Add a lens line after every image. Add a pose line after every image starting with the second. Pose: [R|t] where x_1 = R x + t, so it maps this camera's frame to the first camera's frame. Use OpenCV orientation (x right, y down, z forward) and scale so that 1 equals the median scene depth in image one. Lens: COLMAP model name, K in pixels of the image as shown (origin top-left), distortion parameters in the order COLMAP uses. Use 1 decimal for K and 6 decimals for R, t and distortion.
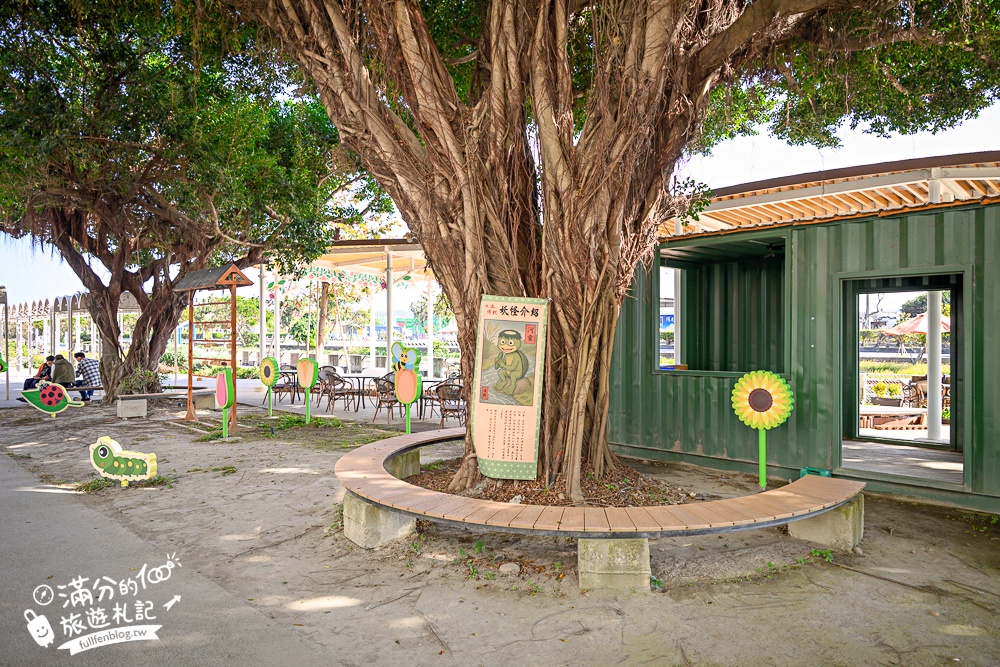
lens RADIAL K [[677.1, 0, 499.5], [0, 677.1, 341.9], [0, 0, 1]] dist [0.004840, -0.002479]
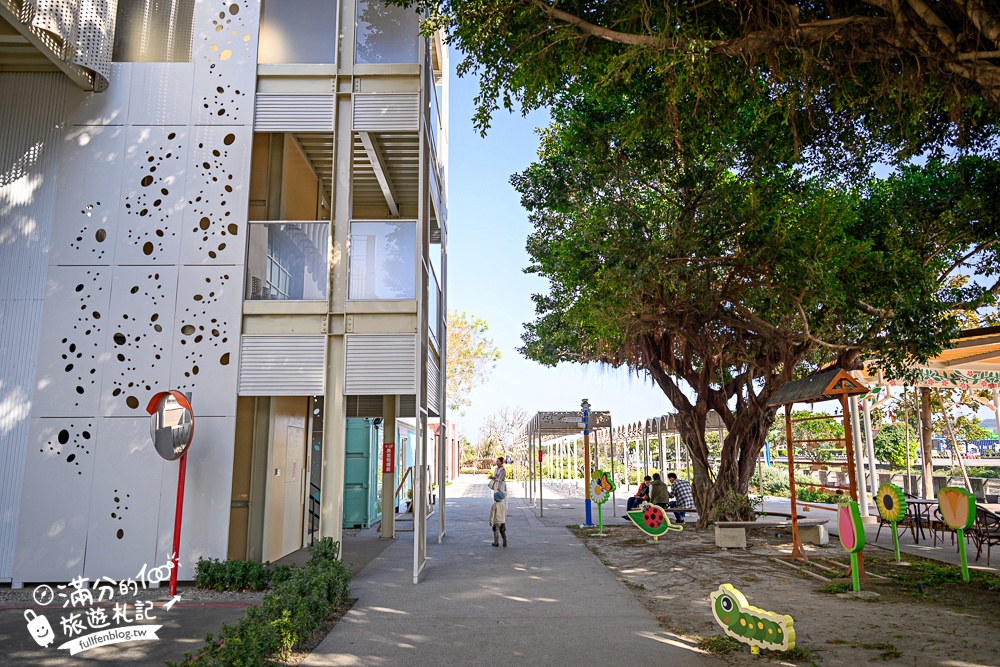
lens RADIAL K [[677.1, 0, 499.5], [0, 677.1, 341.9], [0, 0, 1]] dist [0.004840, -0.002479]
pose [[0.710193, -0.121172, -0.693500, -0.083850], [0.001067, 0.985261, -0.171057, -0.004764], [0.704006, 0.120744, 0.699855, 0.094433]]
